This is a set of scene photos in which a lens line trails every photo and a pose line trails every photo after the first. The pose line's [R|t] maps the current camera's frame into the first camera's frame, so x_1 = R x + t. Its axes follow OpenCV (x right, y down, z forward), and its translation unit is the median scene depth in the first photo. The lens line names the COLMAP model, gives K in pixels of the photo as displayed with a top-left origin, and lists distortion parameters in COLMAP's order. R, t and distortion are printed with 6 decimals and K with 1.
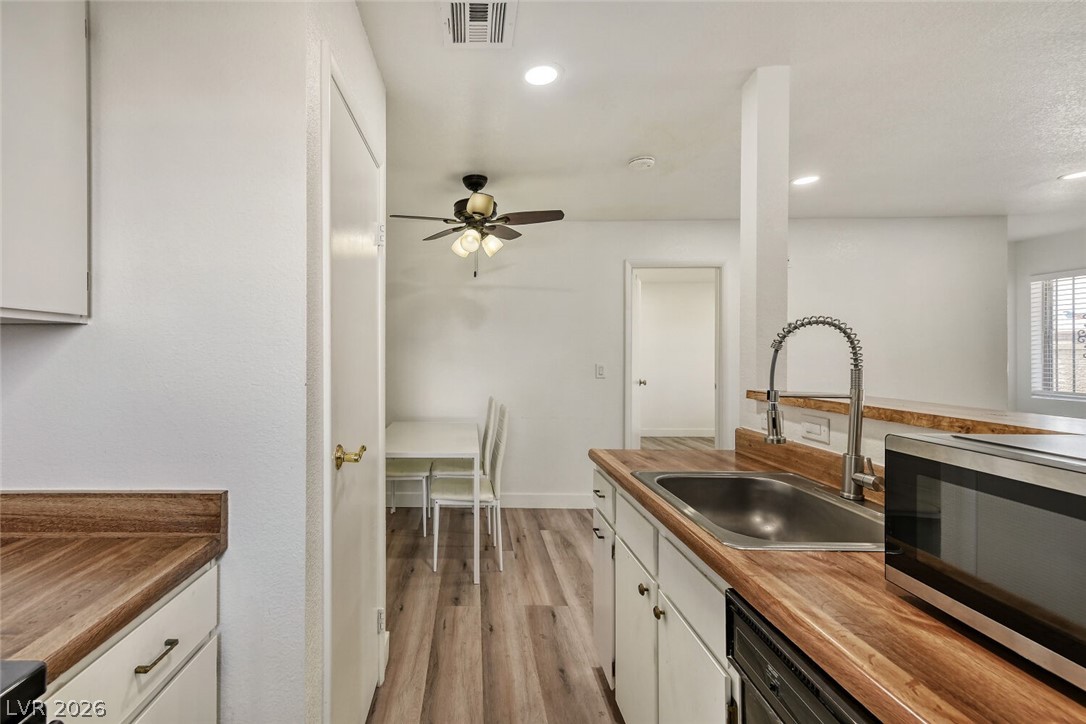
lens RADIAL K [[470.2, 0, 466.8], [0, 470.2, 351.2], [0, 0, 1]] dist [0.023517, 0.000198]
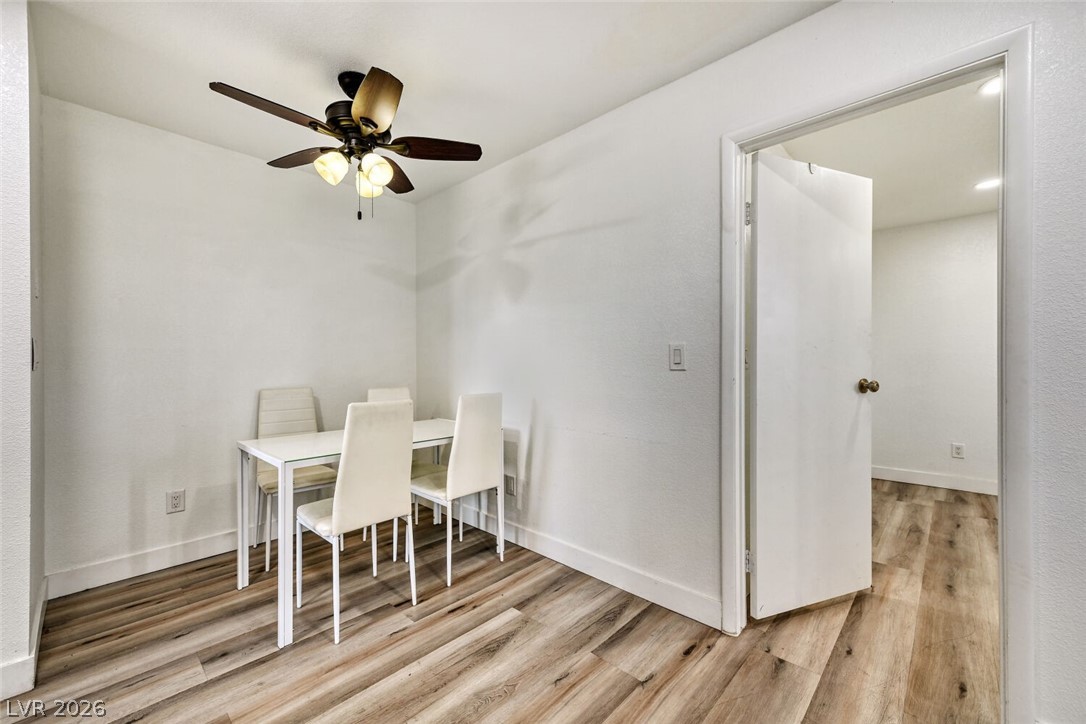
lens RADIAL K [[432.6, 0, 544.2], [0, 432.6, 362.8], [0, 0, 1]] dist [0.008492, -0.000004]
pose [[0.737512, -0.001964, -0.675331, 0.897071], [0.005752, 0.999978, 0.003375, 0.080830], [0.675310, -0.006374, 0.737507, 0.940401]]
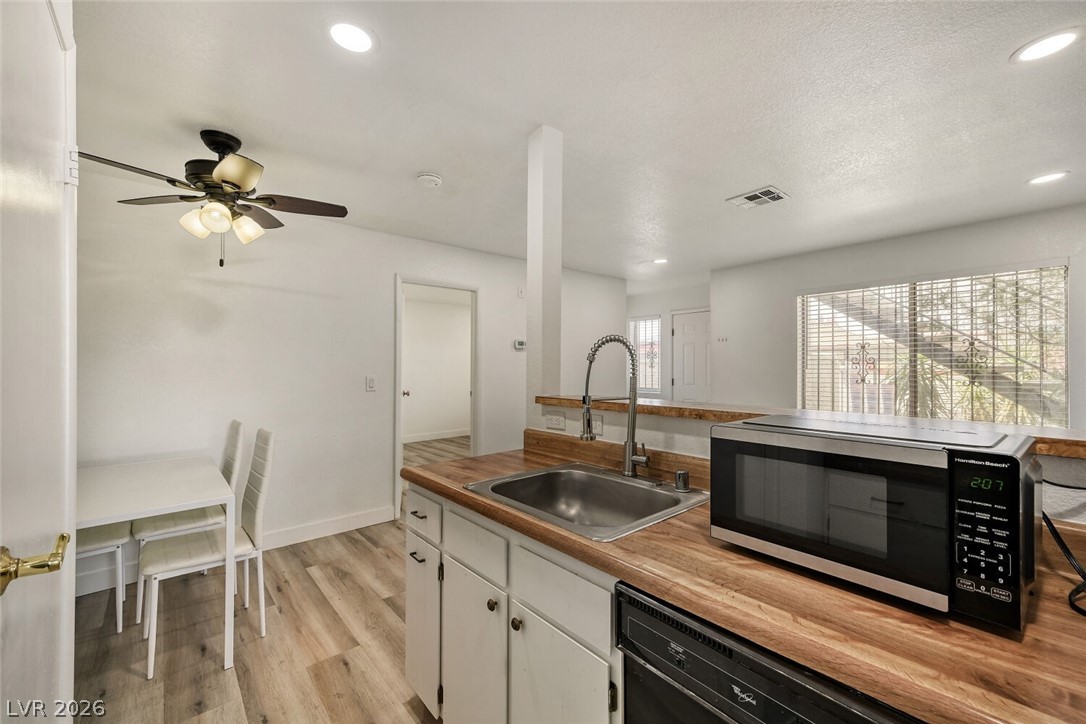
lens RADIAL K [[438.4, 0, 546.5], [0, 438.4, 362.4], [0, 0, 1]] dist [0.016175, 0.000331]
pose [[0.743411, 0.002032, 0.668832, -0.095193], [-0.000319, 0.999996, -0.002684, 0.001150], [-0.668835, 0.001782, 0.743409, 0.147077]]
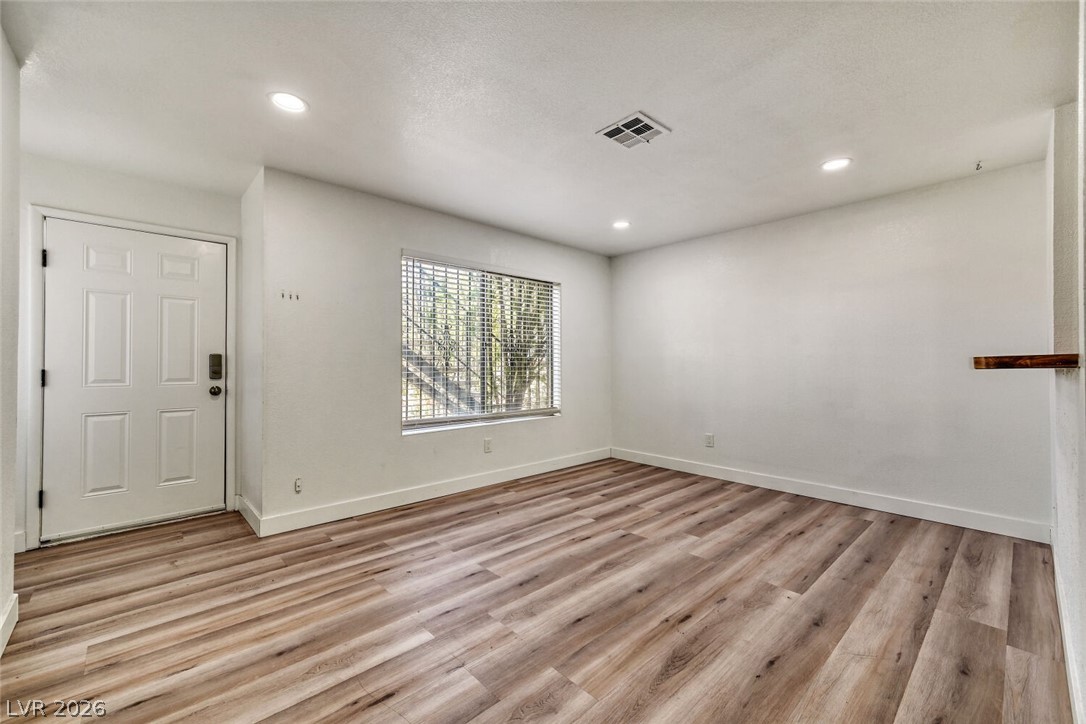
lens RADIAL K [[442.3, 0, 551.3], [0, 442.3, 360.5], [0, 0, 1]] dist [0.013805, -0.000275]
pose [[-0.698507, 0.009764, 0.715537, 0.615418], [-0.003473, 0.999849, -0.017034, 0.089613], [-0.715595, -0.014384, -0.698367, 1.622492]]
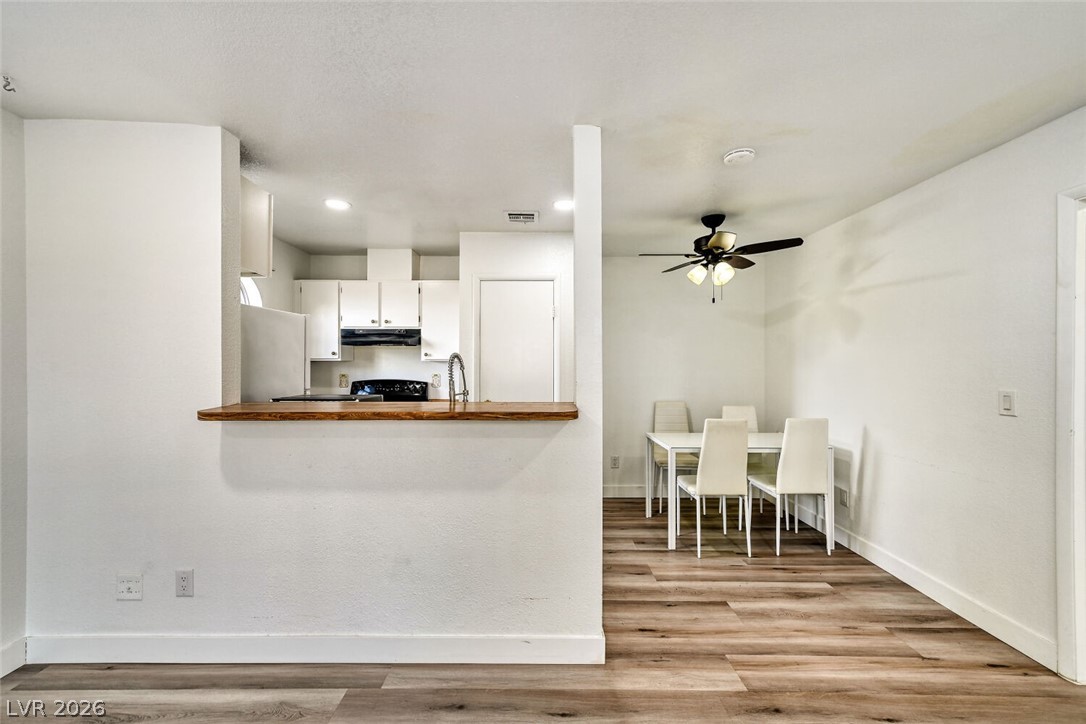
lens RADIAL K [[438.2, 0, 537.5], [0, 438.2, 364.1], [0, 0, 1]] dist [0.010290, 0.000006]
pose [[0.011246, -0.000082, -0.999937, 1.445150], [0.004462, 0.999990, -0.000032, -0.014484], [0.999927, -0.004461, 0.011246, 0.750368]]
